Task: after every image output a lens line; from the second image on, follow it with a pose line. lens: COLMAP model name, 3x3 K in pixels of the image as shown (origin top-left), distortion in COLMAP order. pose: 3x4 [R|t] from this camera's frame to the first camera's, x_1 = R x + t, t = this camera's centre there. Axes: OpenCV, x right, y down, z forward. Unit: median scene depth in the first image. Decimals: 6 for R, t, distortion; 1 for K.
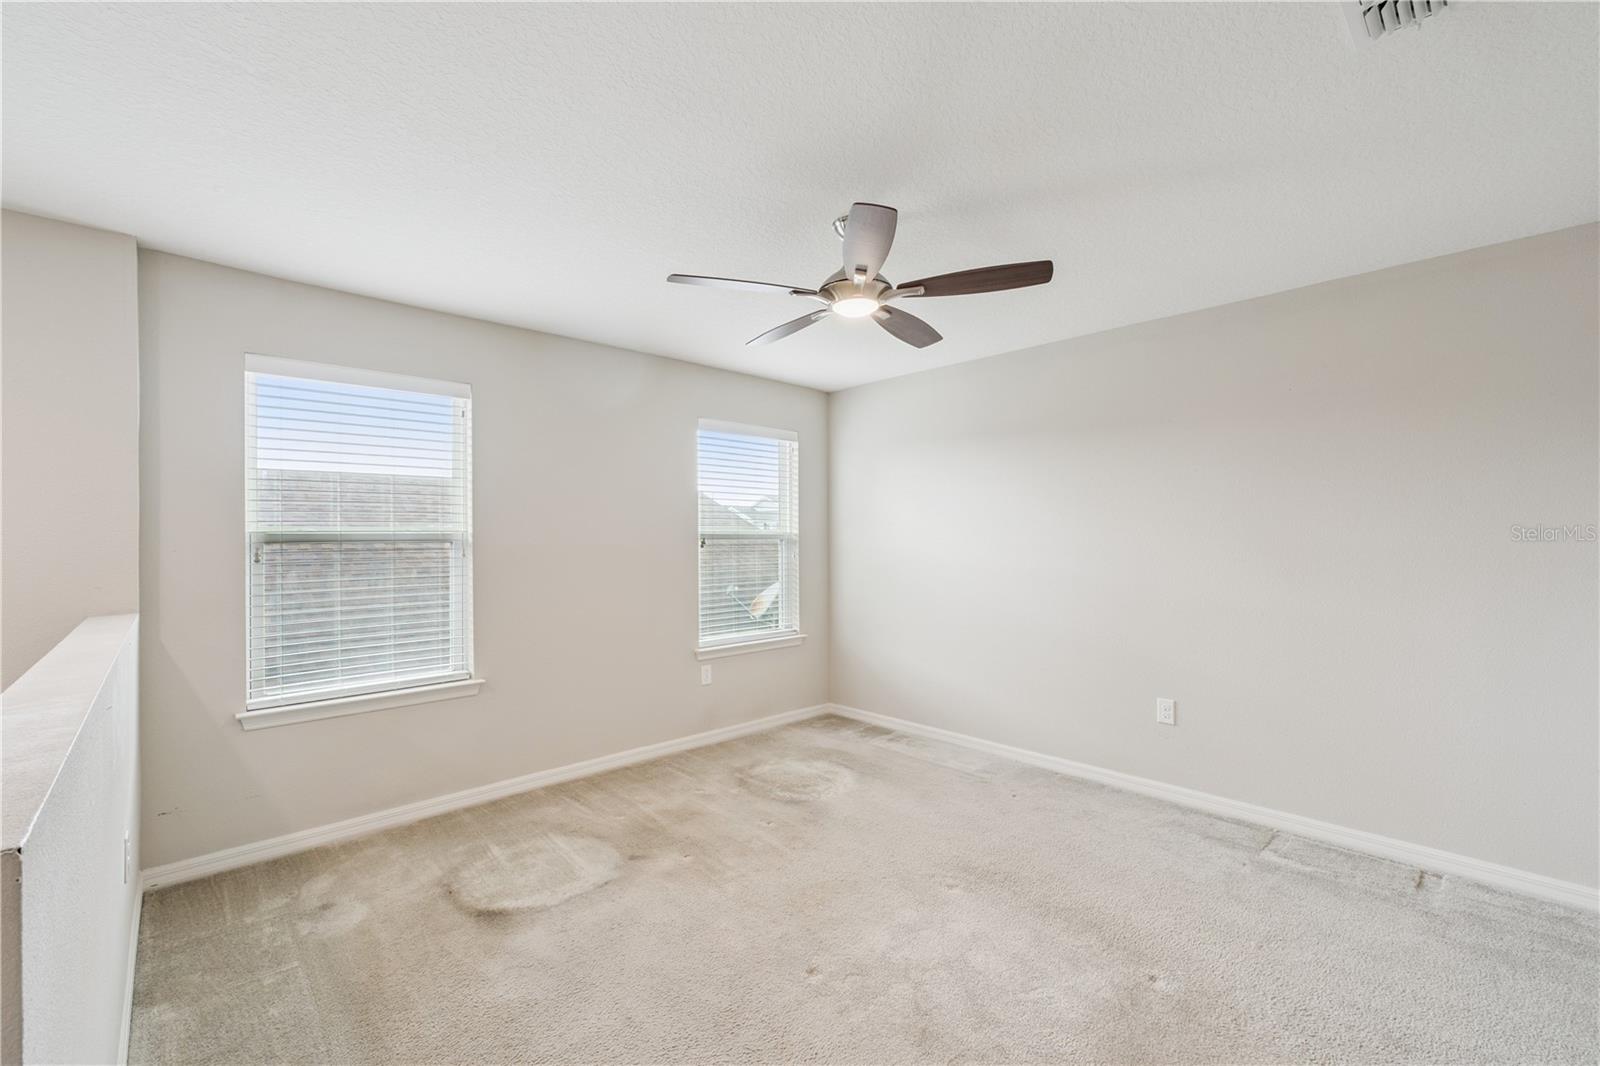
lens RADIAL K [[676.7, 0, 800.0], [0, 676.7, 533.0], [0, 0, 1]] dist [0.000158, 0.000029]
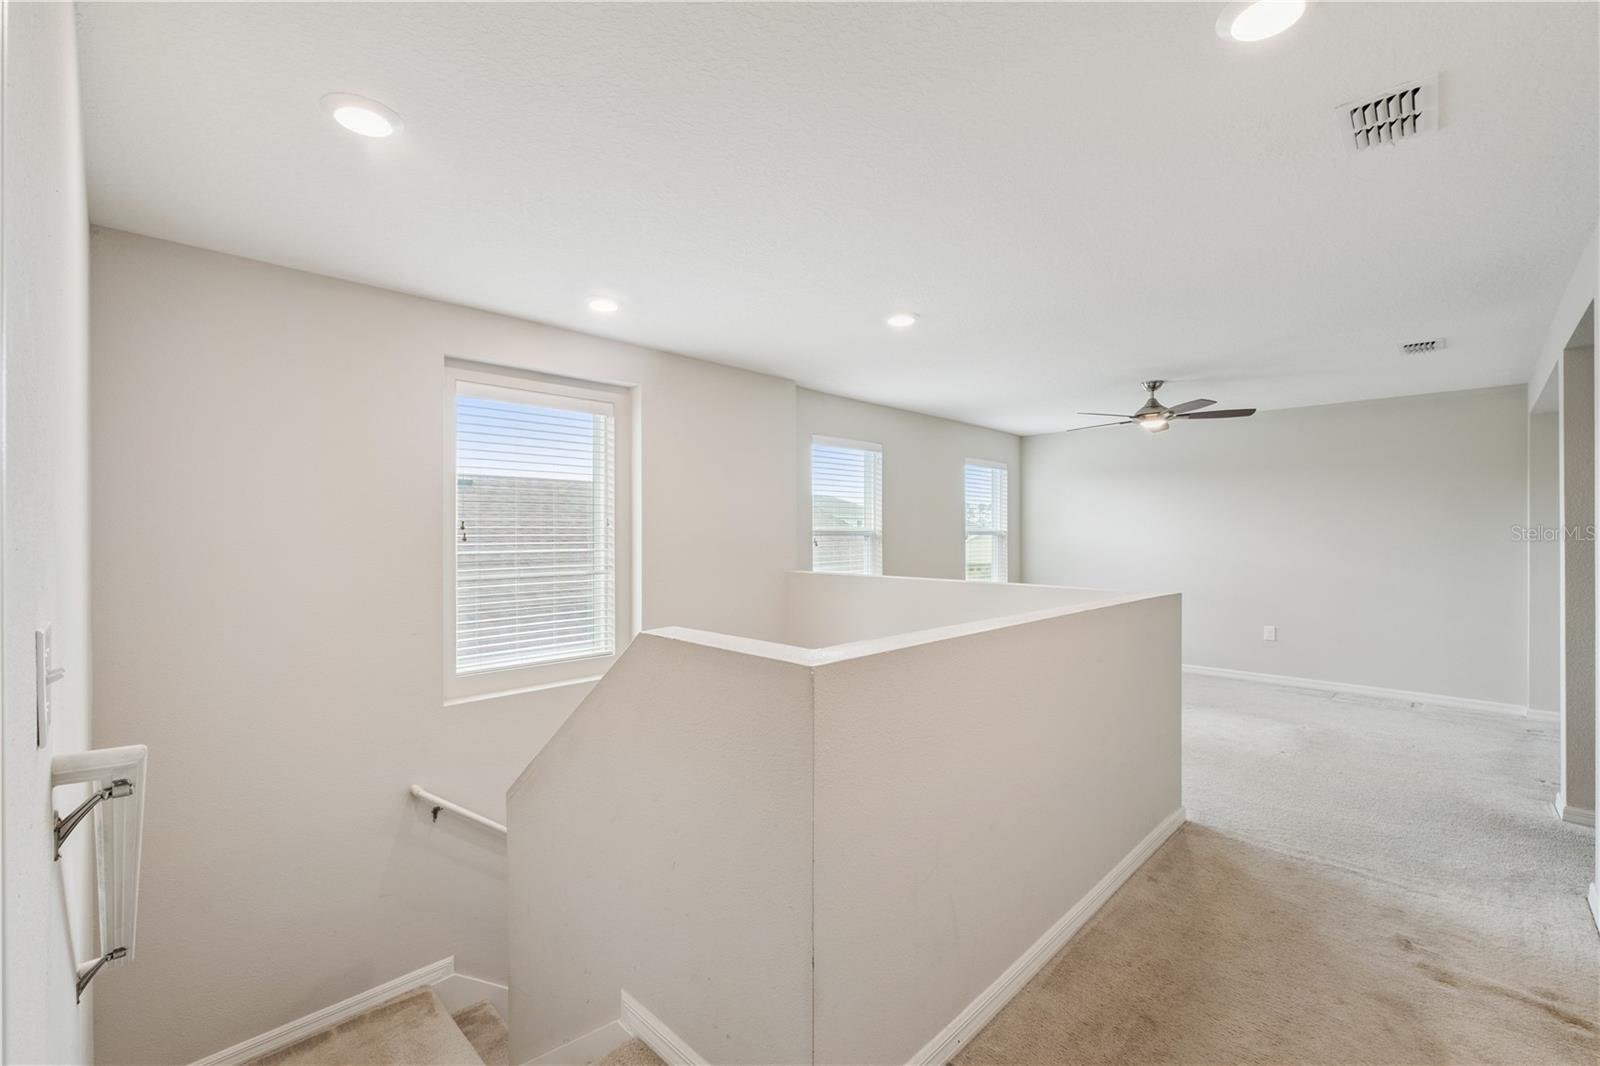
lens RADIAL K [[688.2, 0, 800.0], [0, 688.2, 533.0], [0, 0, 1]] dist [0.000013, 0.000017]
pose [[0.998982, 0.003205, 0.044988, -0.288882], [-0.003434, 0.999982, 0.005002, -0.000754], [-0.044971, -0.005151, 0.998975, -0.277881]]
